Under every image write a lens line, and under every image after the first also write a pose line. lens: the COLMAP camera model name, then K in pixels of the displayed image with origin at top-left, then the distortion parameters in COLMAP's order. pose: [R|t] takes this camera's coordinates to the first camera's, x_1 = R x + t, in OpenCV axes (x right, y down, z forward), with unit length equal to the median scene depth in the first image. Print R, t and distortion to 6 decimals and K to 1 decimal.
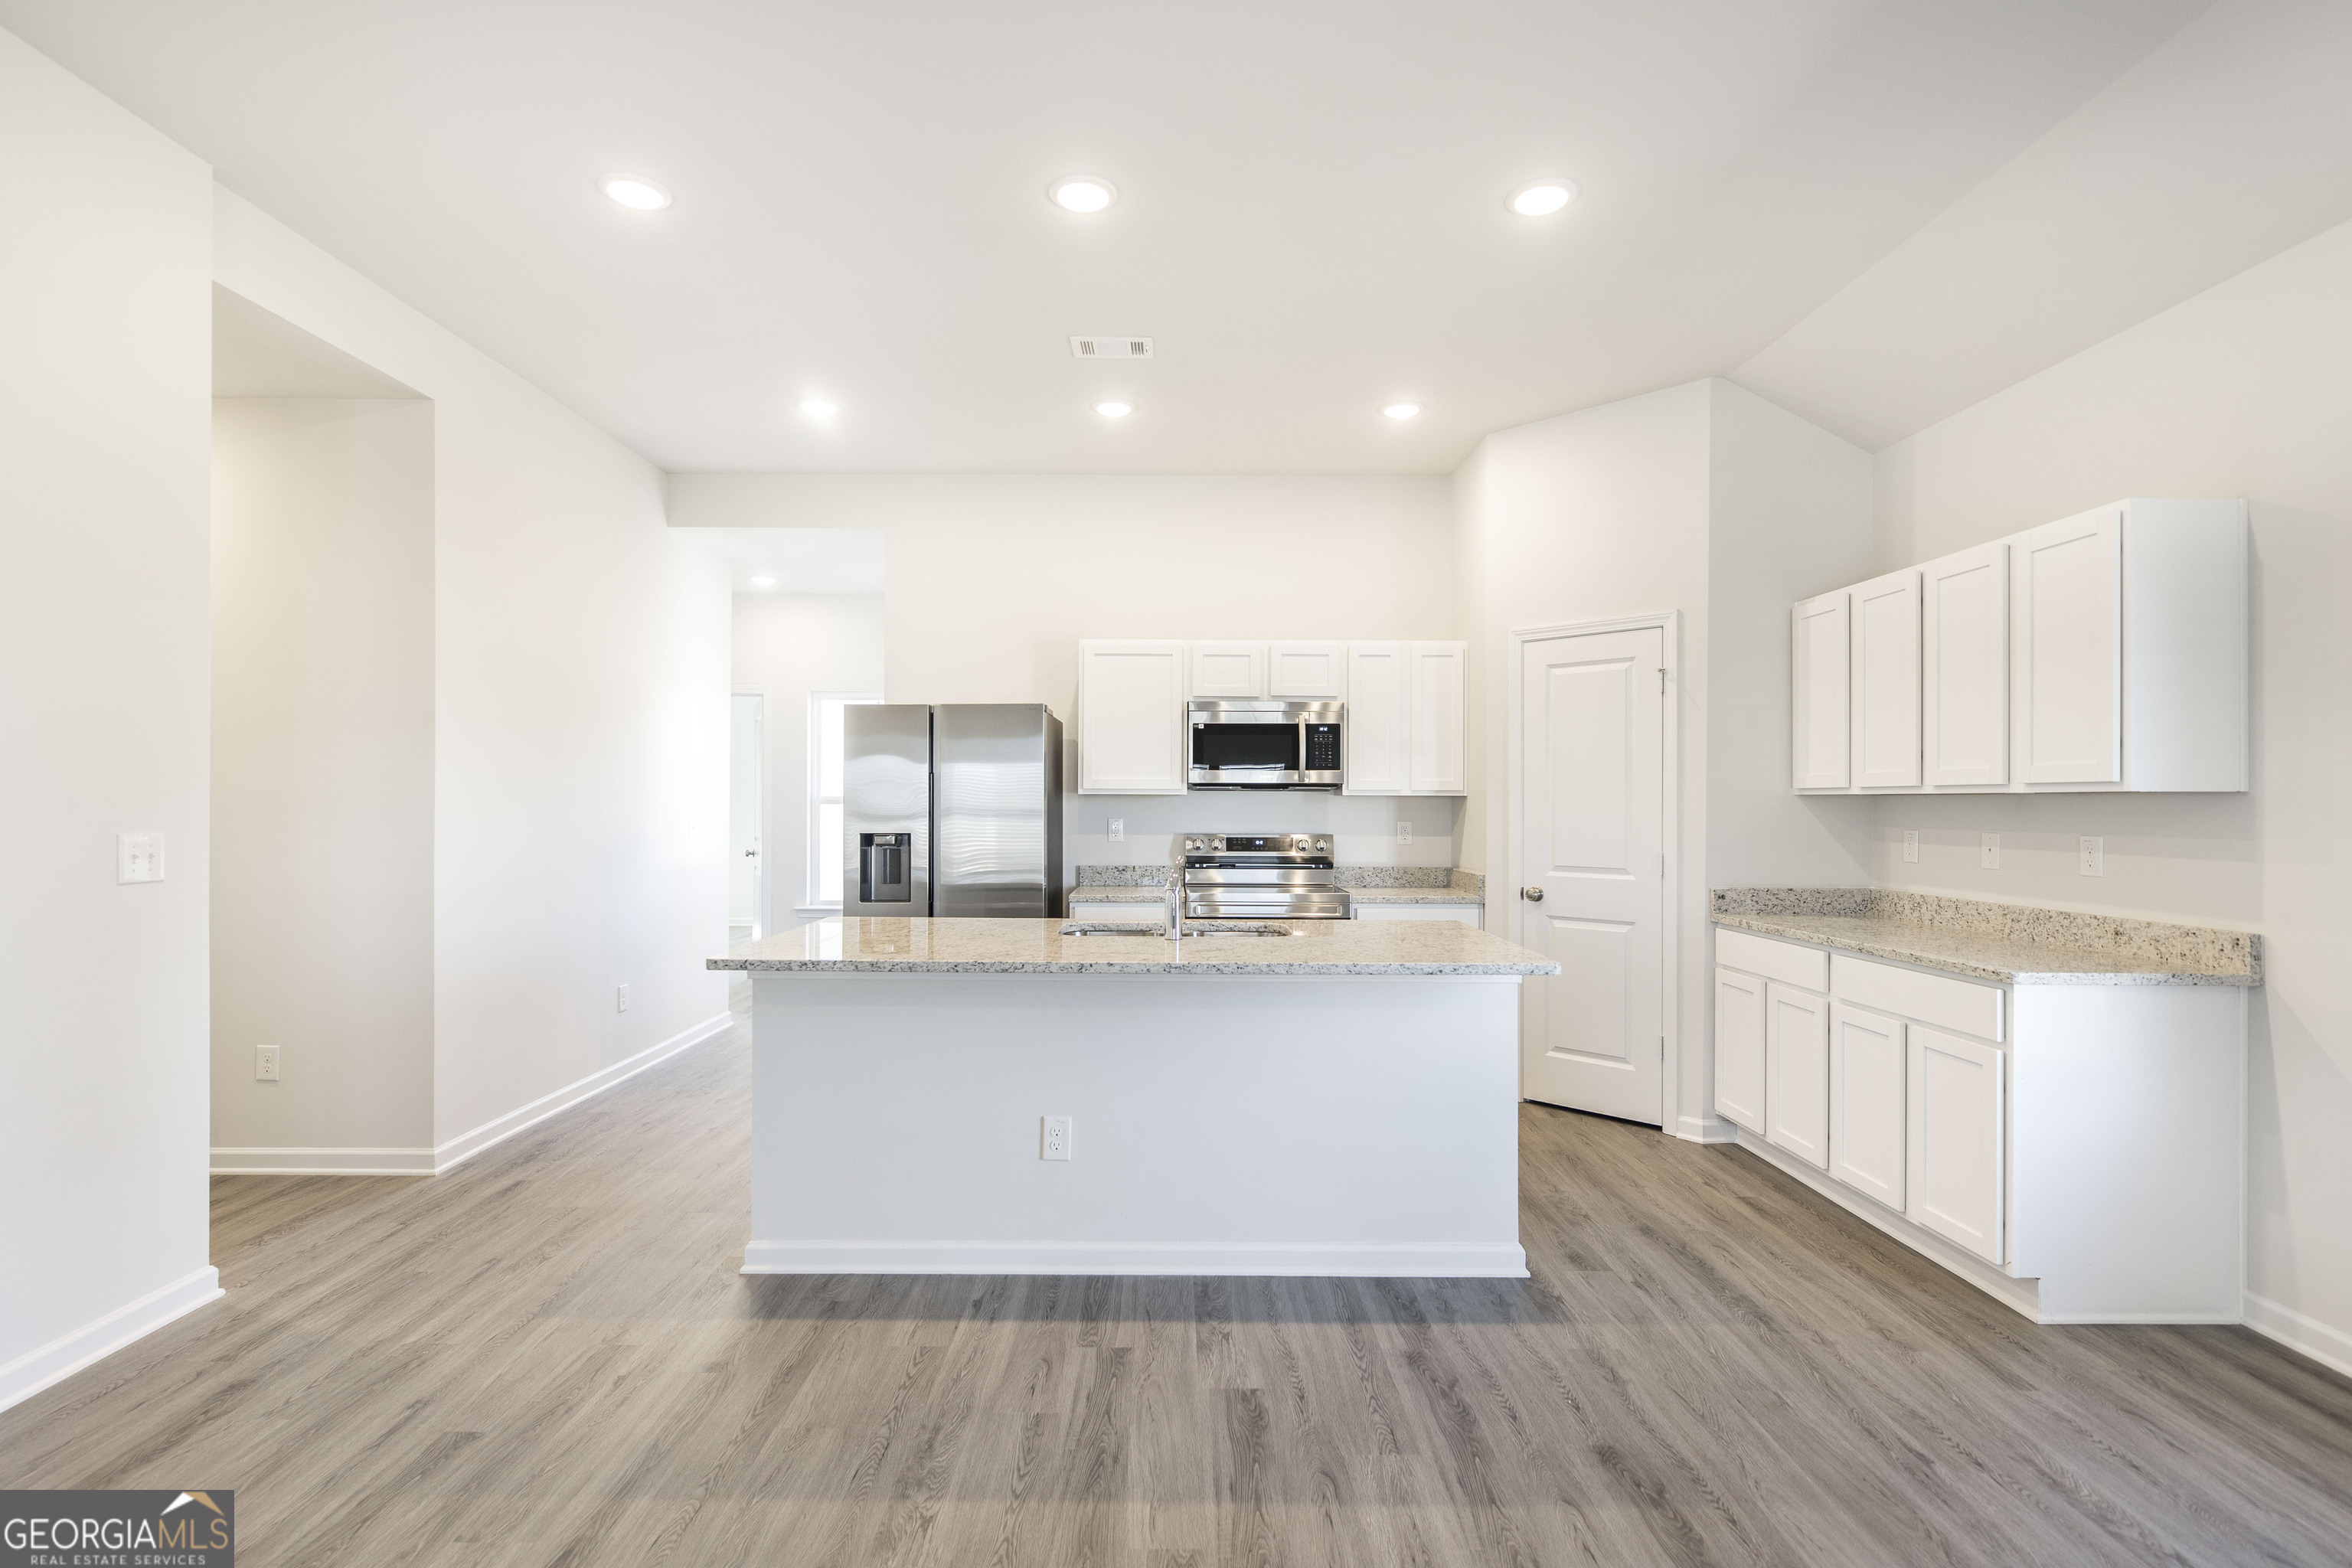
lens RADIAL K [[1106.5, 0, 1176.0], [0, 1106.5, 784.0], [0, 0, 1]] dist [-0.000457, 0.000161]
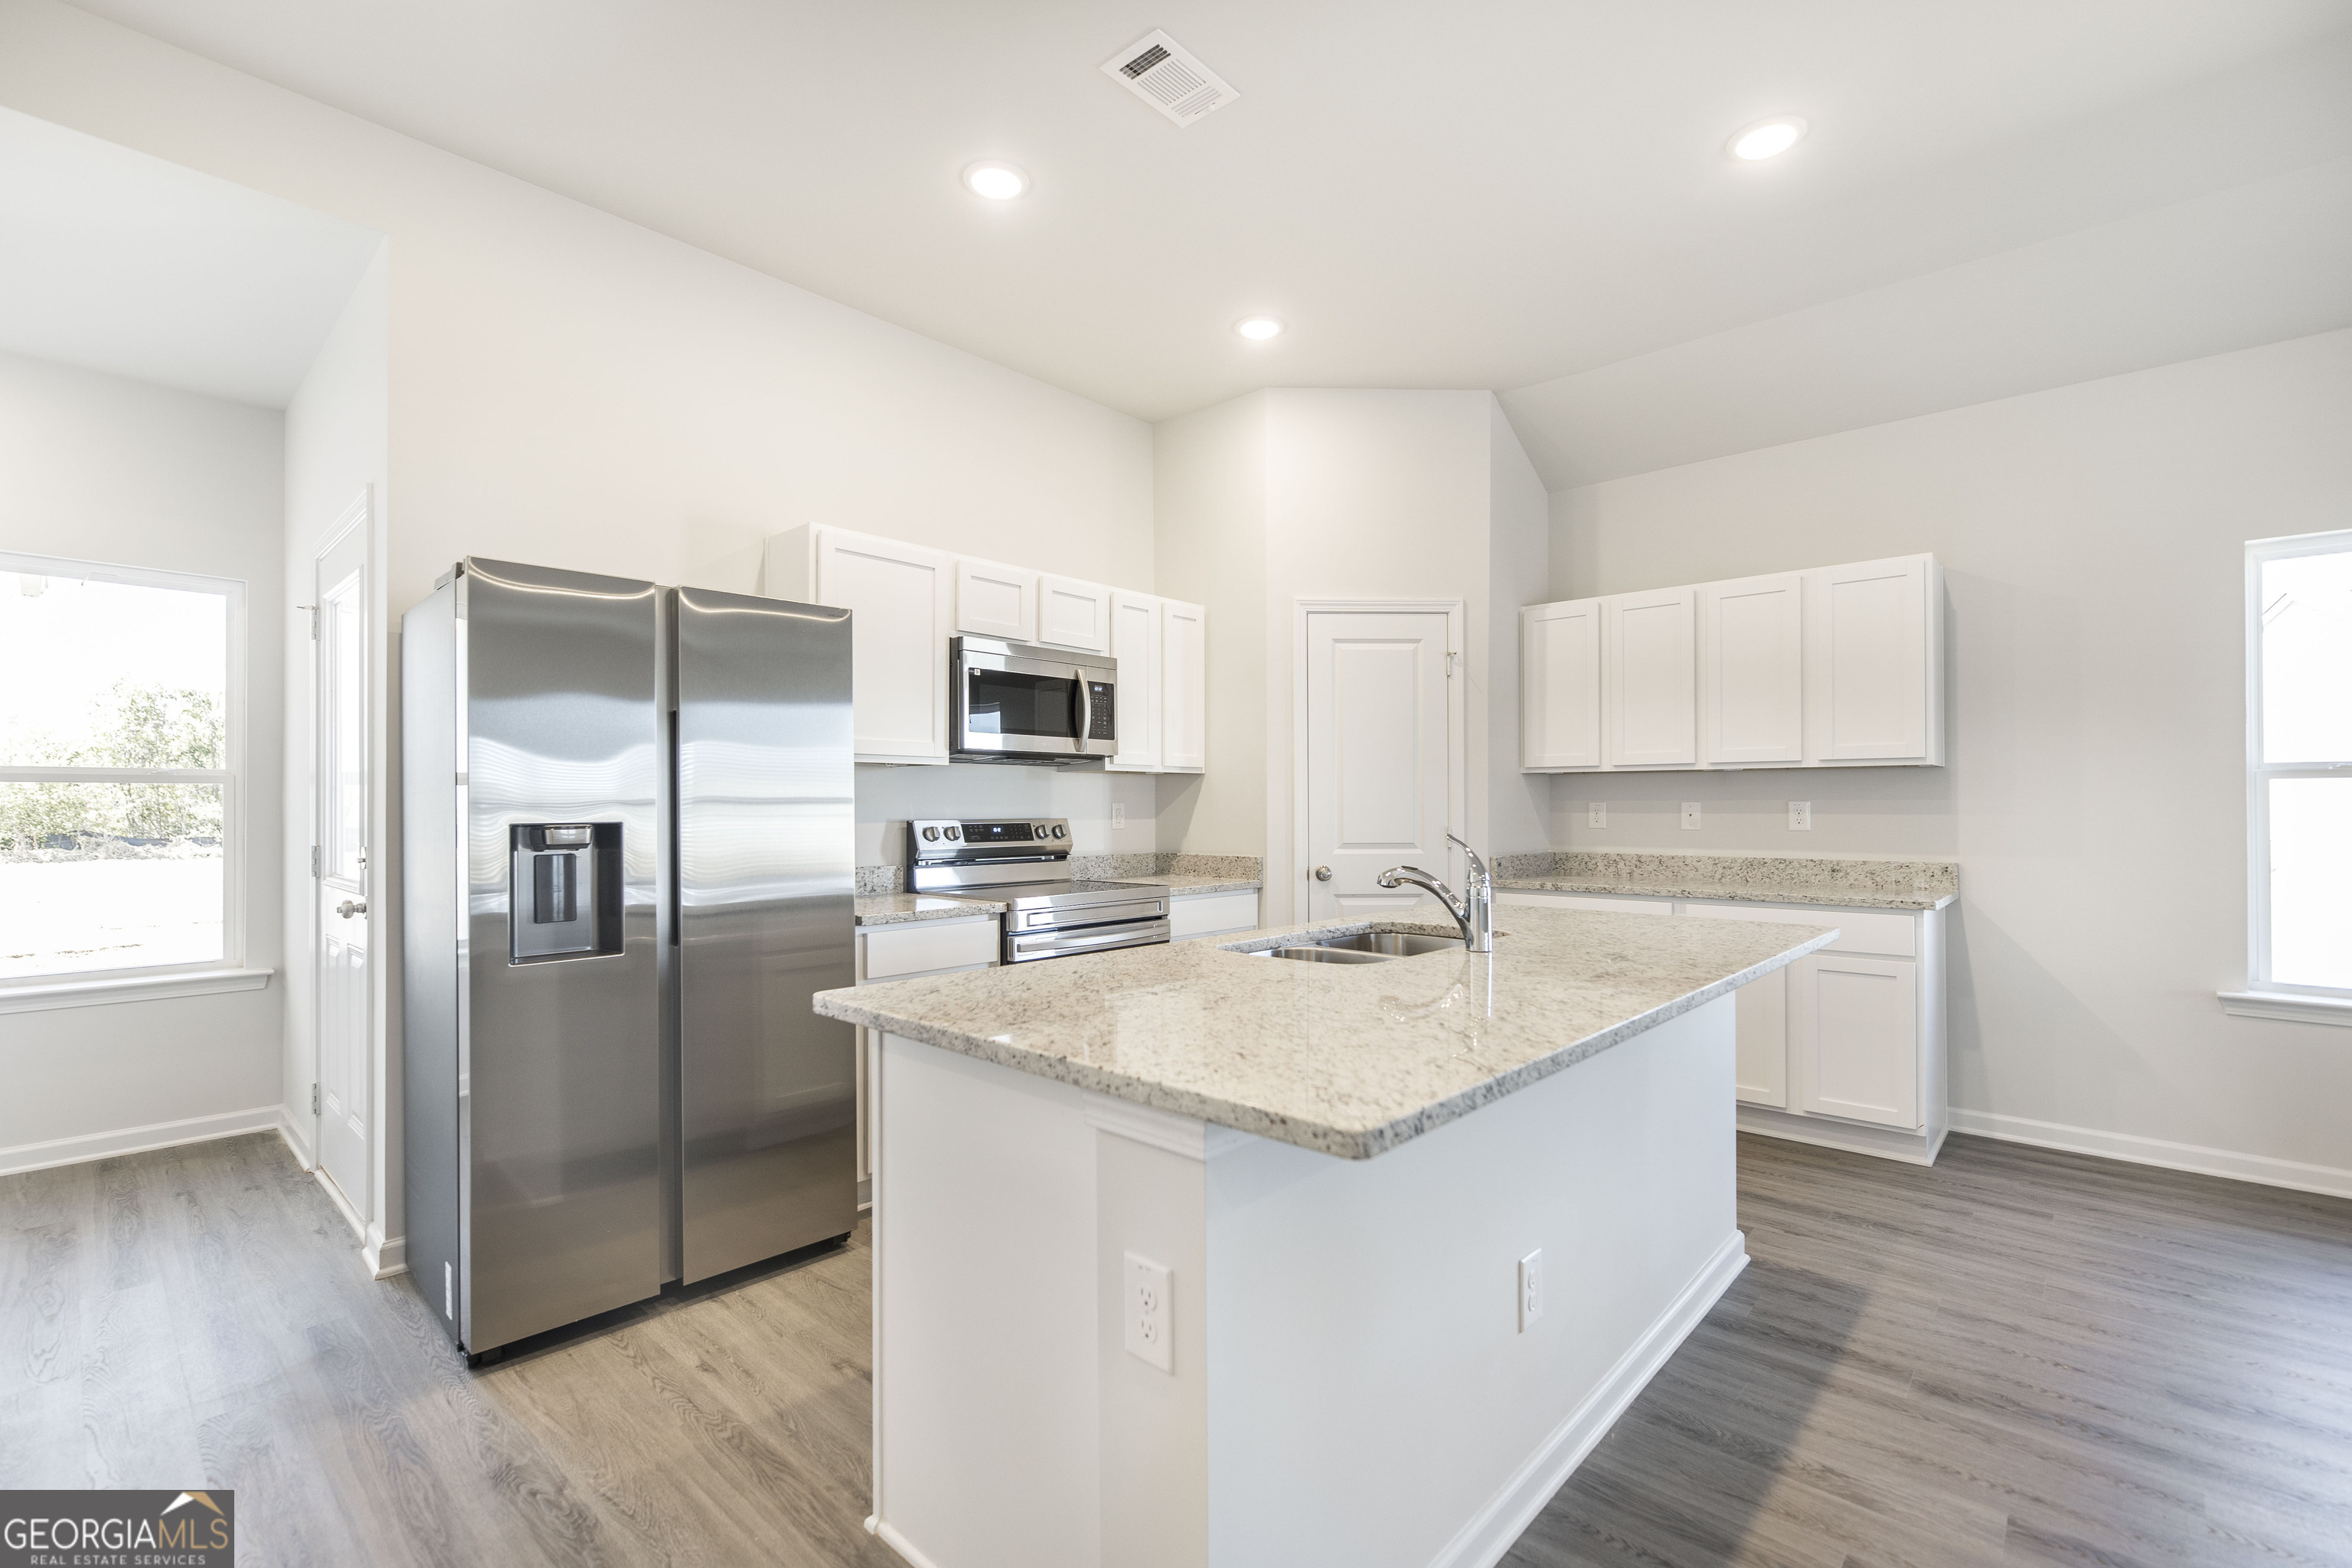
lens RADIAL K [[1031.1, 0, 1176.0], [0, 1031.1, 784.0], [0, 0, 1]] dist [-0.001239, 0.000296]
pose [[0.679280, 0.009152, 0.733822, -0.455837], [-0.008688, 0.999952, -0.004429, 0.027811], [-0.733828, -0.003367, 0.679327, 0.512255]]
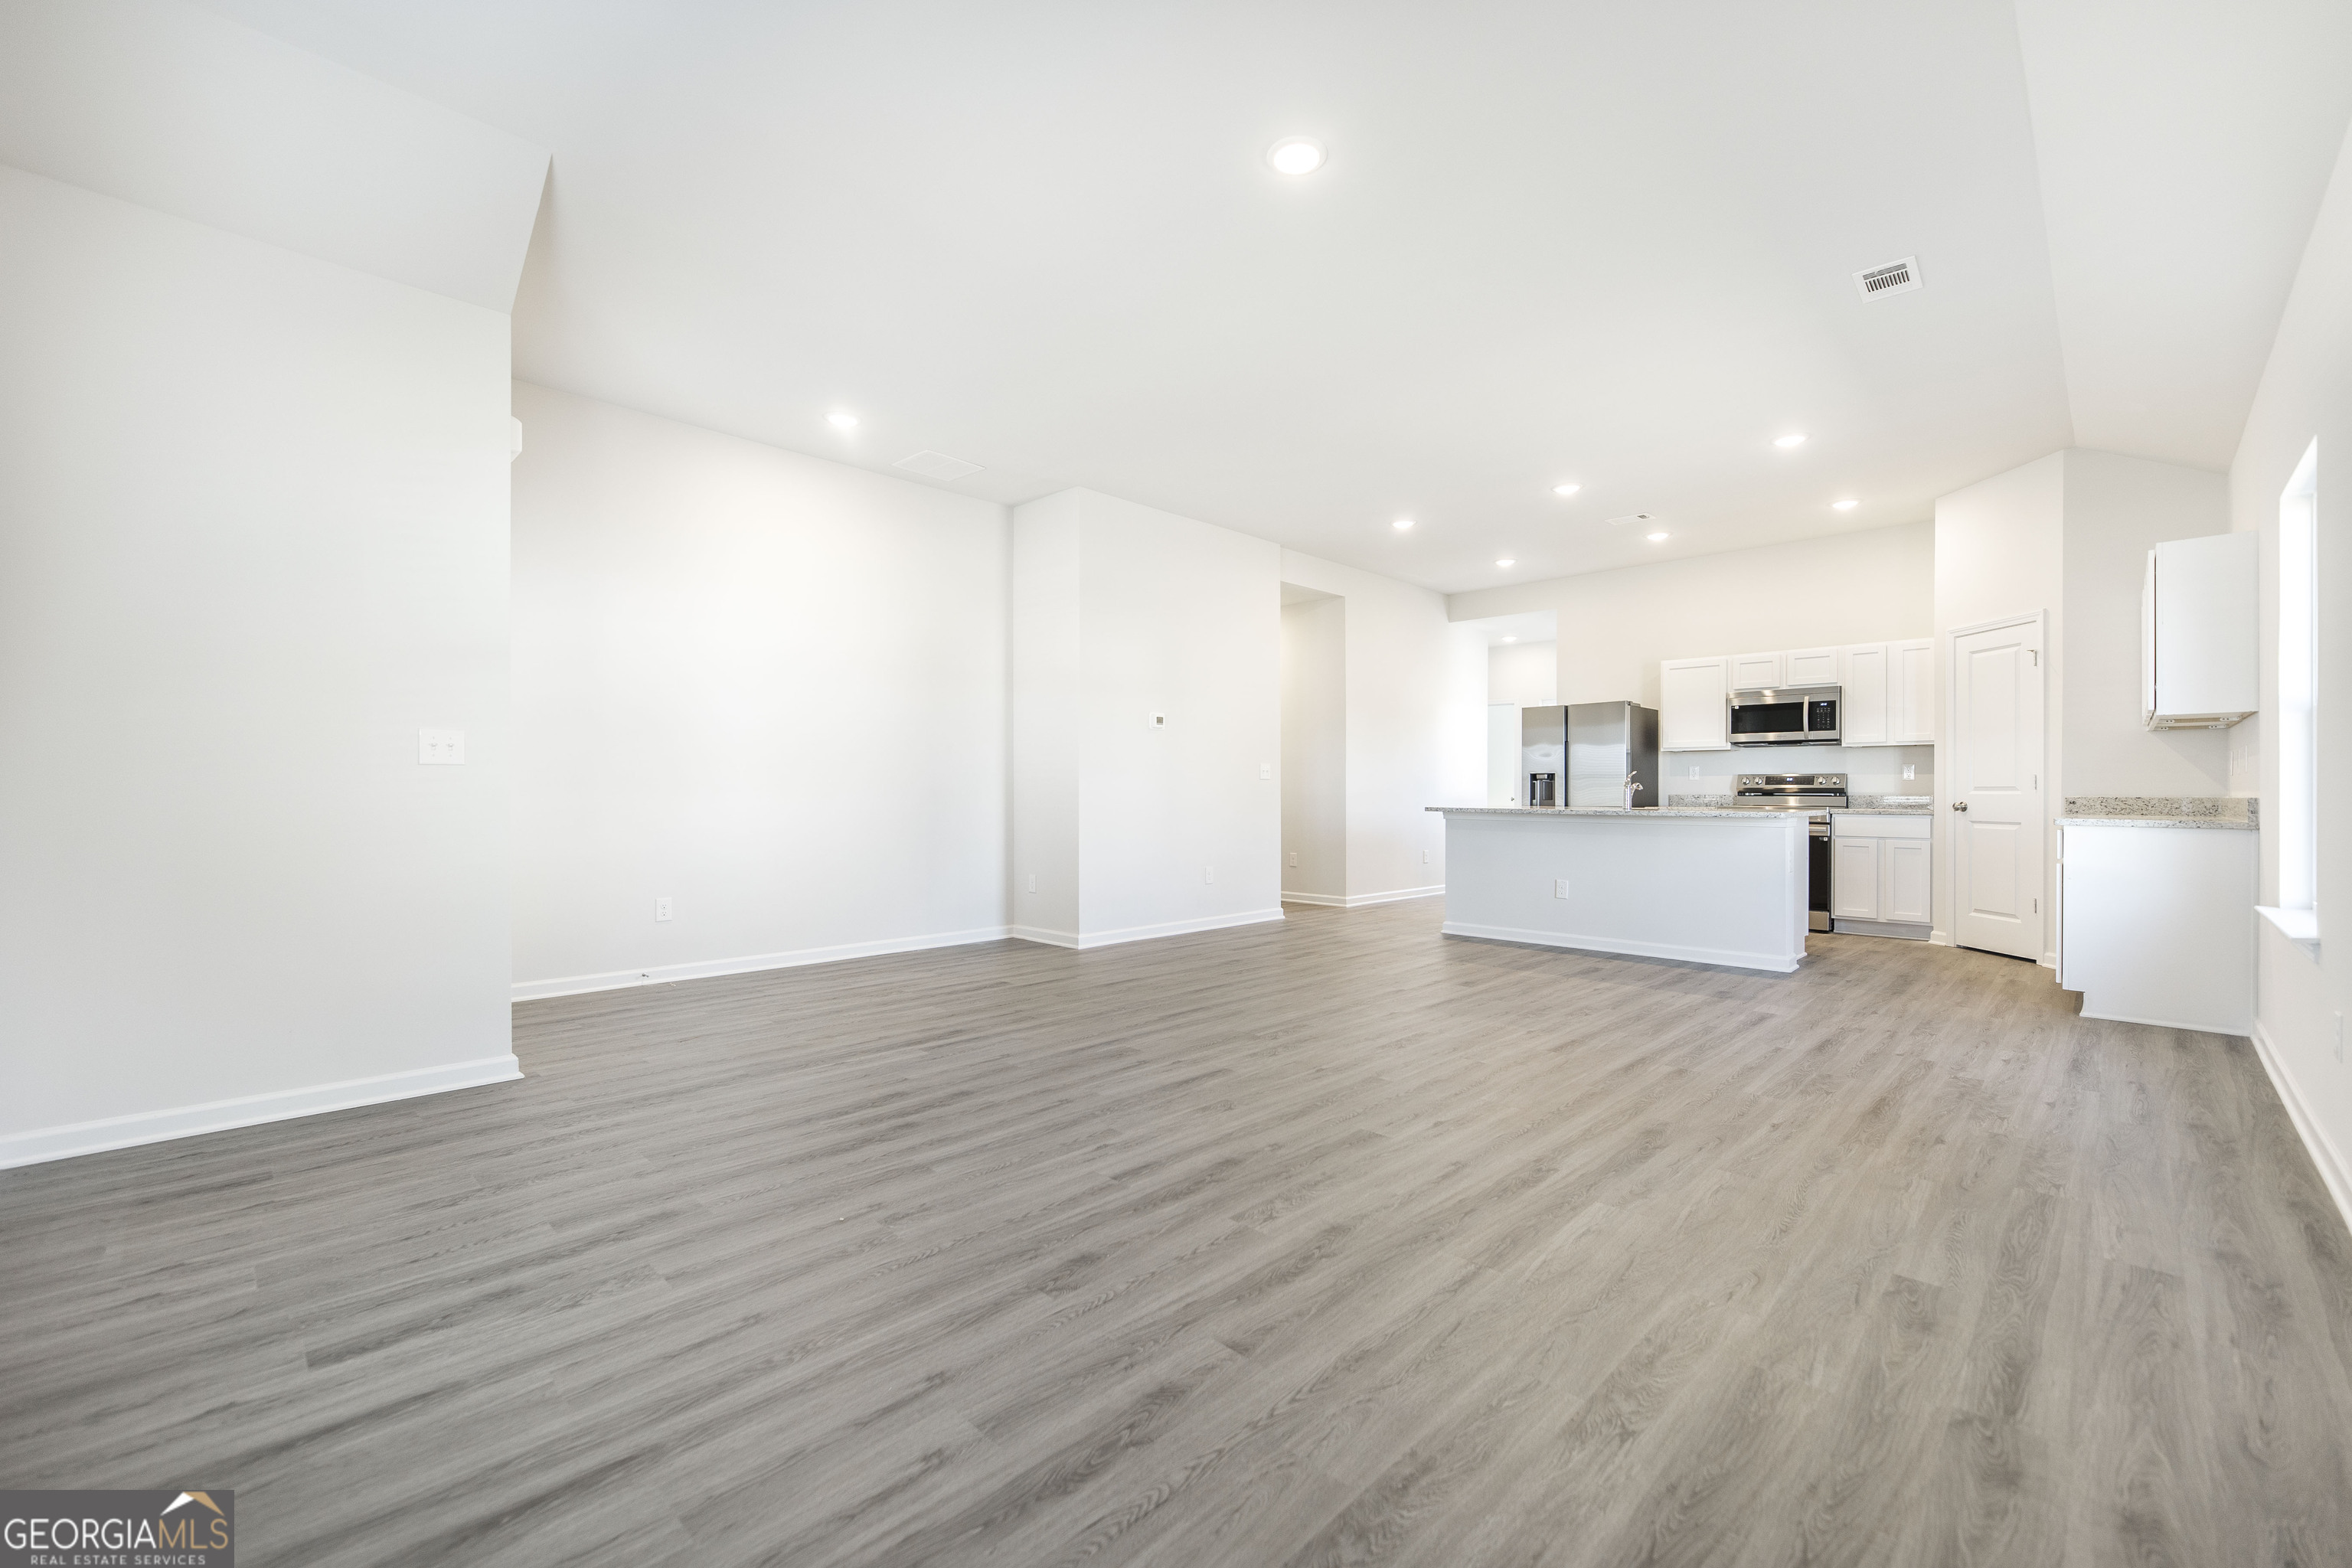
lens RADIAL K [[966.3, 0, 1214.8], [0, 966.3, 795.9], [0, 0, 1]] dist [-0.000296, 0.000030]
pose [[0.730003, -0.000354, -0.683444, 0.514589], [0.013688, 0.999807, 0.014102, 0.056567], [0.683307, -0.019650, 0.729867, -0.682609]]
